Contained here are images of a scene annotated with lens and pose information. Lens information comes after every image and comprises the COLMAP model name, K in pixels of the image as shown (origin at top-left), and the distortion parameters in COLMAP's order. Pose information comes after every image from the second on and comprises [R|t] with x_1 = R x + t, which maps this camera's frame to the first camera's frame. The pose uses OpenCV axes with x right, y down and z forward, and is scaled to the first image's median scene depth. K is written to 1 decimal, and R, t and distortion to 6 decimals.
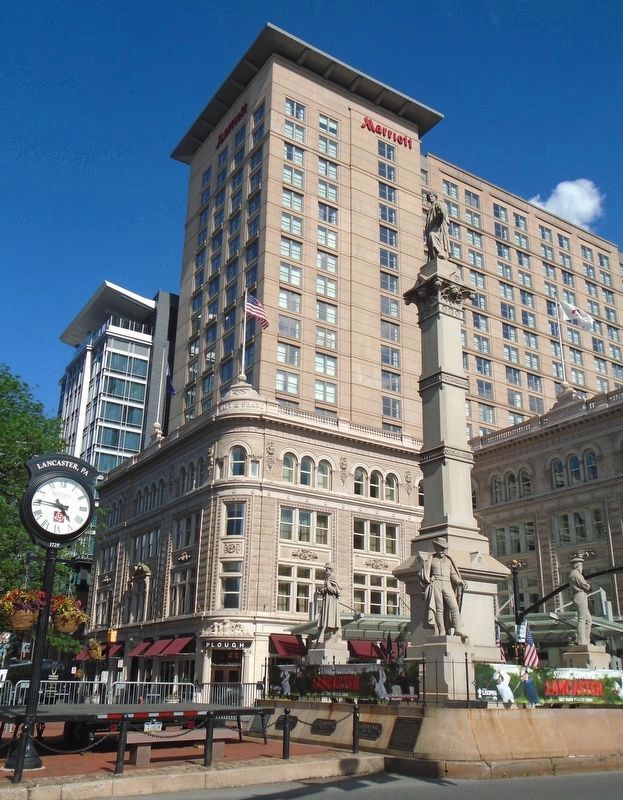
lens RADIAL K [[782.9, 0, 311.0], [0, 782.9, 404.3], [0, 0, 1]] dist [-0.017779, 0.000000]
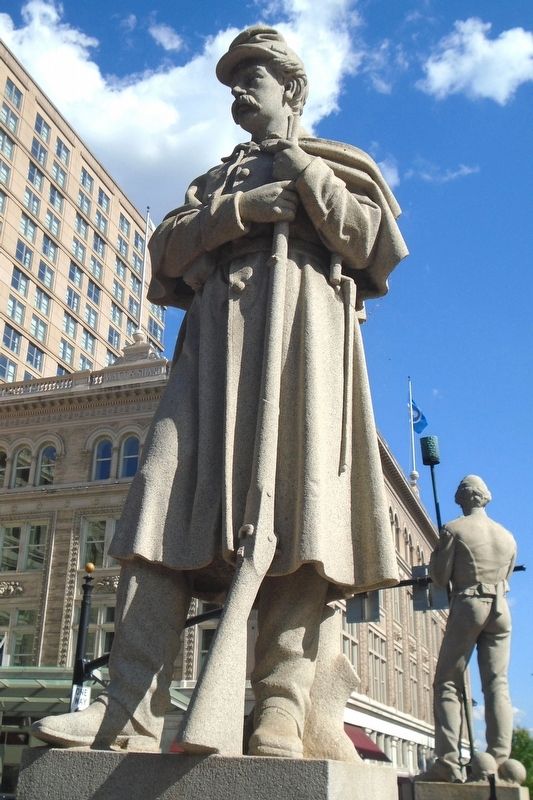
lens RADIAL K [[898.2, 0, 262.5], [0, 898.2, 392.6], [0, 0, 1]] dist [-0.007795, 0.000000]
pose [[0.795447, 0.240697, 0.556173, -0.007192], [-0.215748, 0.970089, -0.111263, 0.051780], [-0.566318, -0.031489, 0.823585, 0.172726]]
